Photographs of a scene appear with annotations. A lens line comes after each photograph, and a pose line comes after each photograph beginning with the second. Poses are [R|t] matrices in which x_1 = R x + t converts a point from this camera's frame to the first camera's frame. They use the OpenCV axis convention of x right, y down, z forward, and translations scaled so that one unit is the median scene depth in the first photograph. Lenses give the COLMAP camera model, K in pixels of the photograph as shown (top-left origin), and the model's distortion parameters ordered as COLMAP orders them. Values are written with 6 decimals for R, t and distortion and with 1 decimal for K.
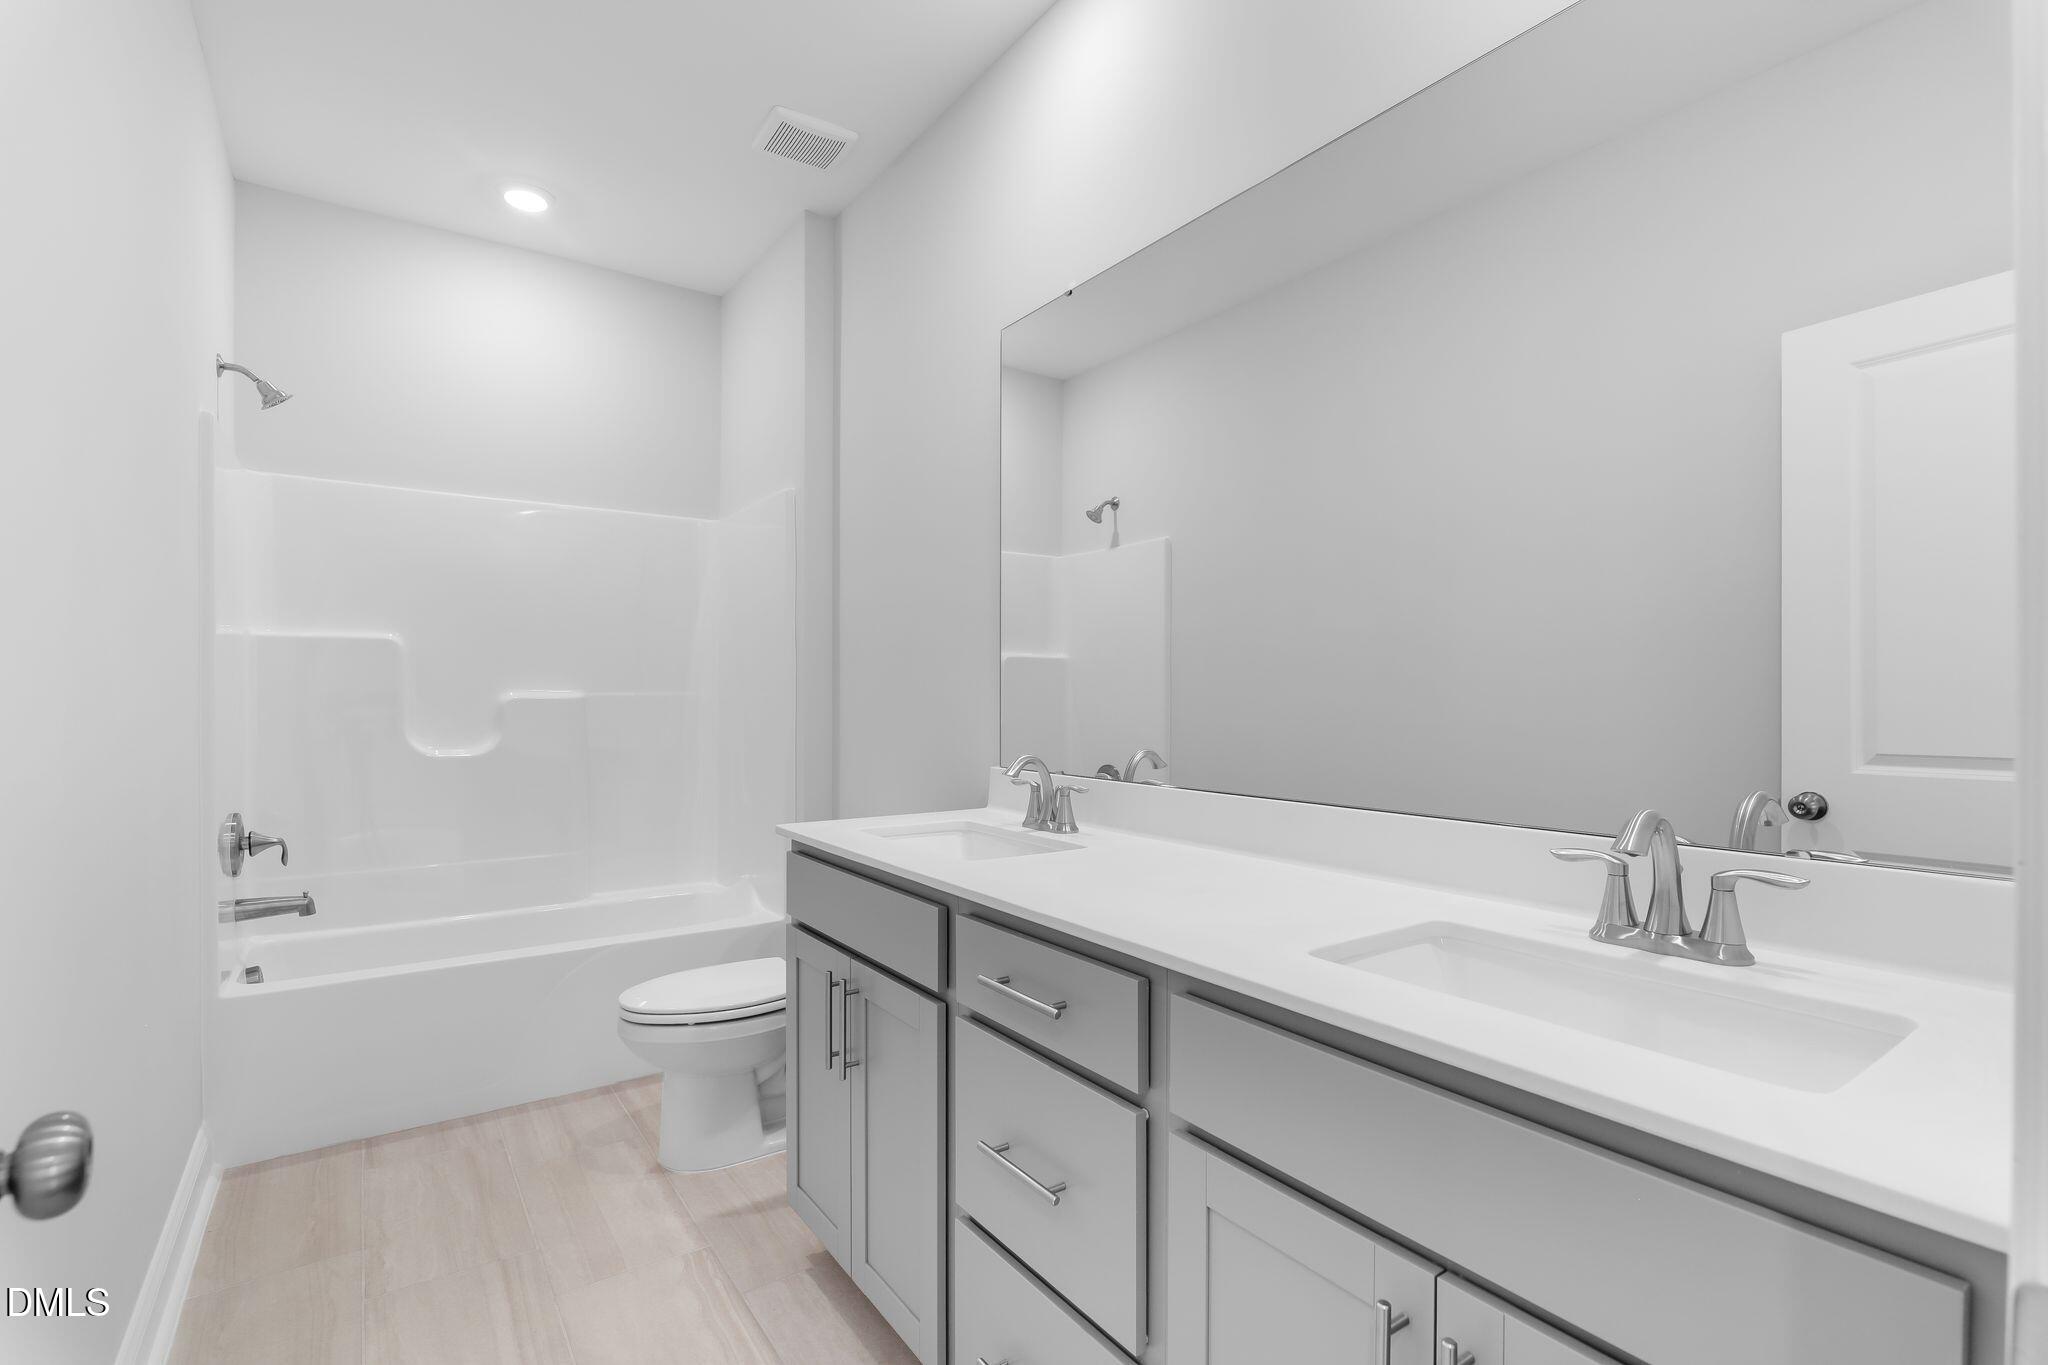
lens RADIAL K [[943.6, 0, 1056.9], [0, 943.6, 718.3], [0, 0, 1]] dist [-0.001187, -0.000311]
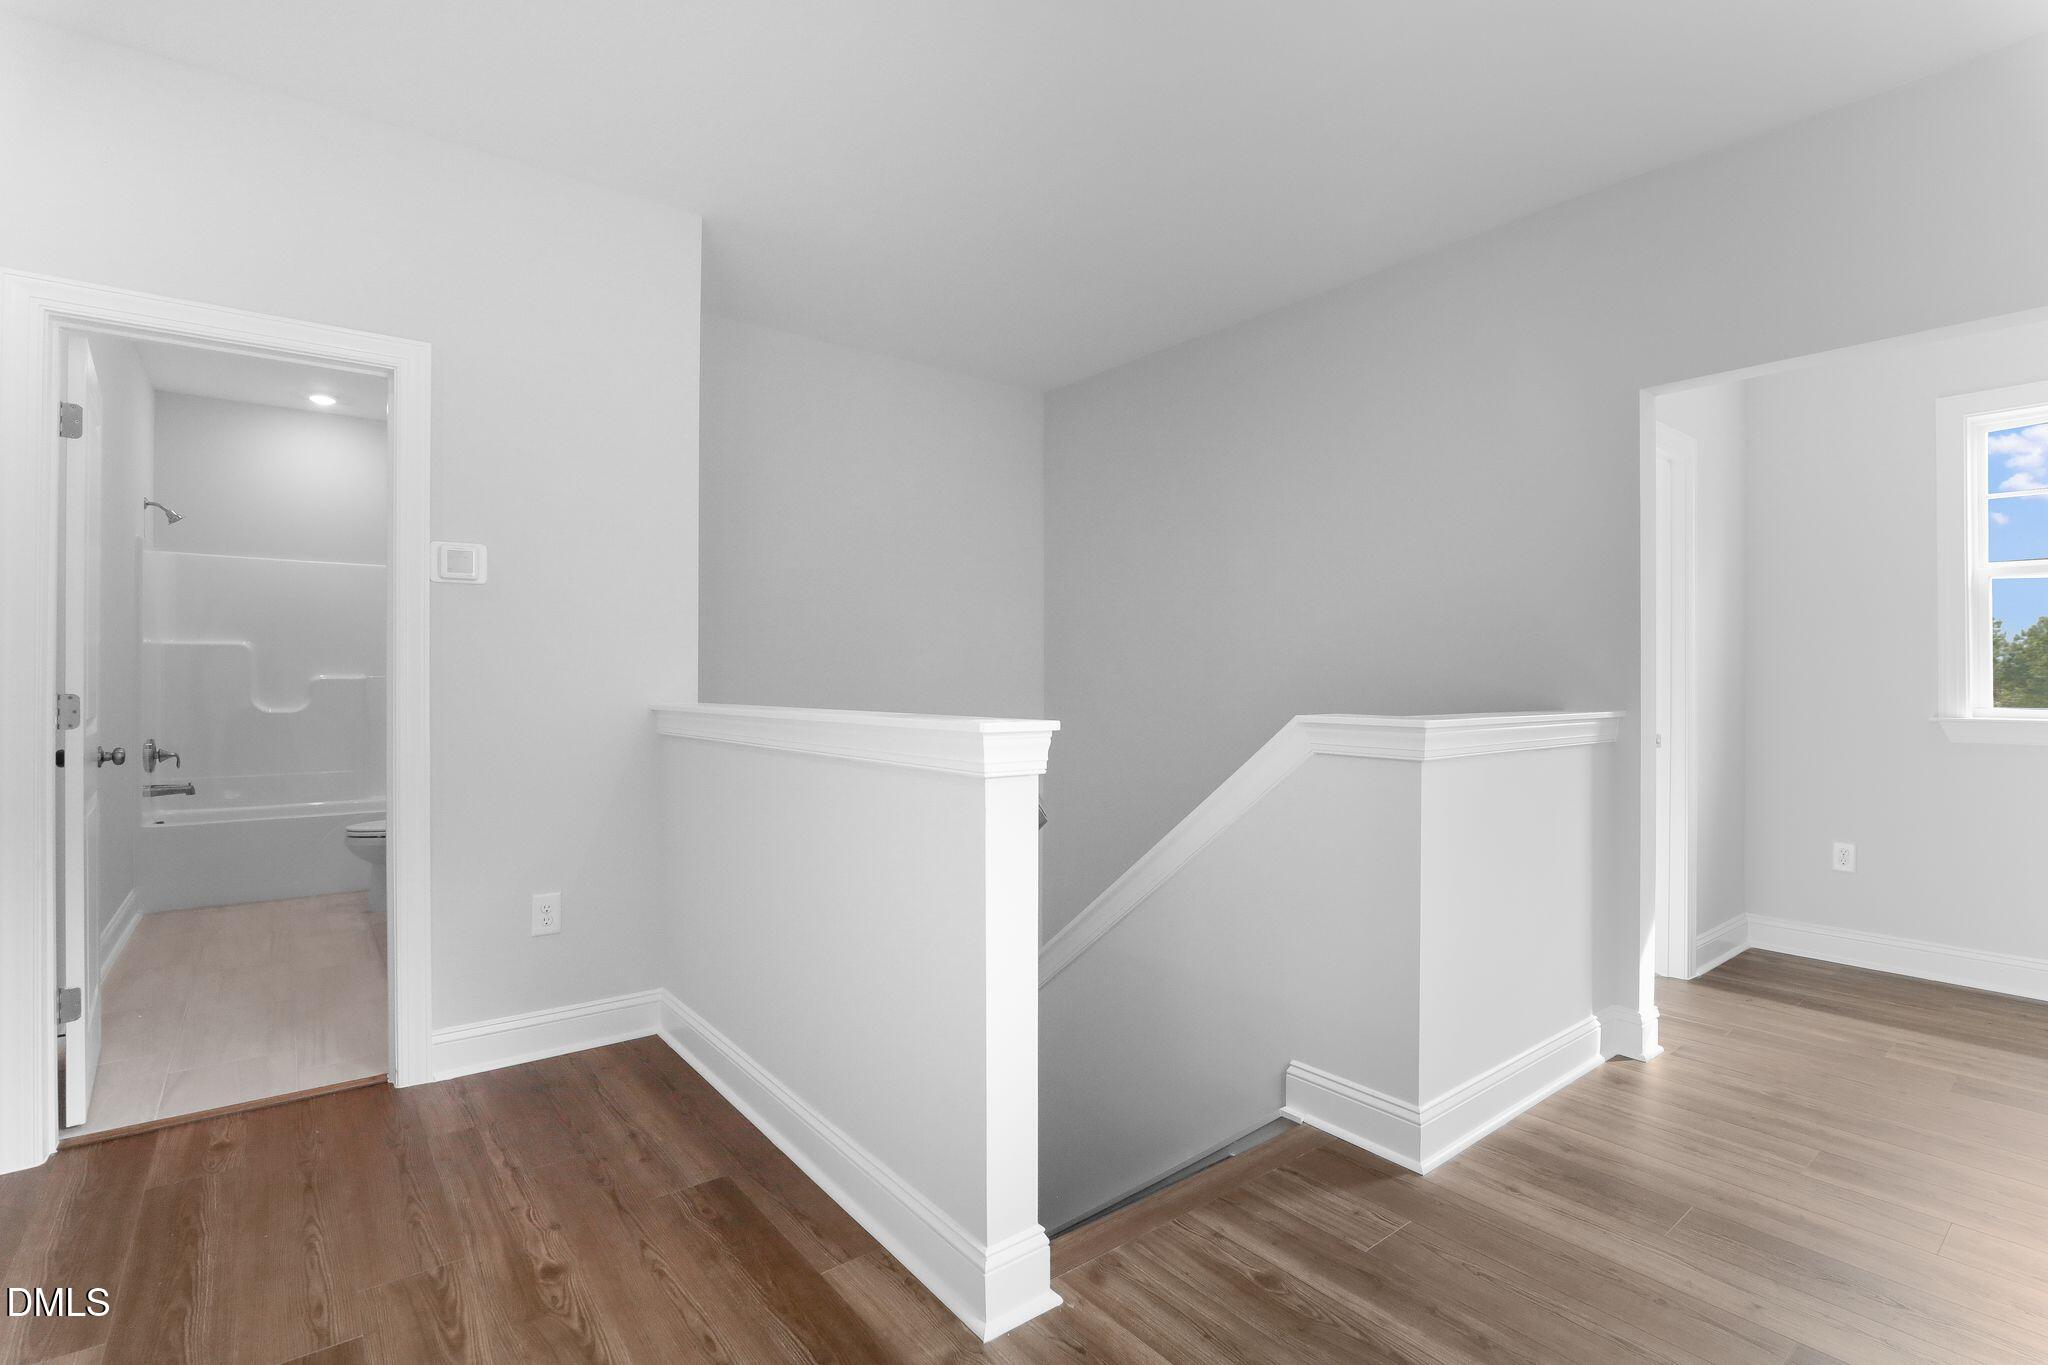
lens RADIAL K [[947.8, 0, 1010.0], [0, 947.8, 684.5], [0, 0, 1]] dist [0.013273, -0.001313]
pose [[0.999952, -0.003234, 0.009288, 0.814359], [0.003390, 0.999852, -0.016872, 0.027610], [-0.009232, 0.016903, 0.999815, -0.916897]]
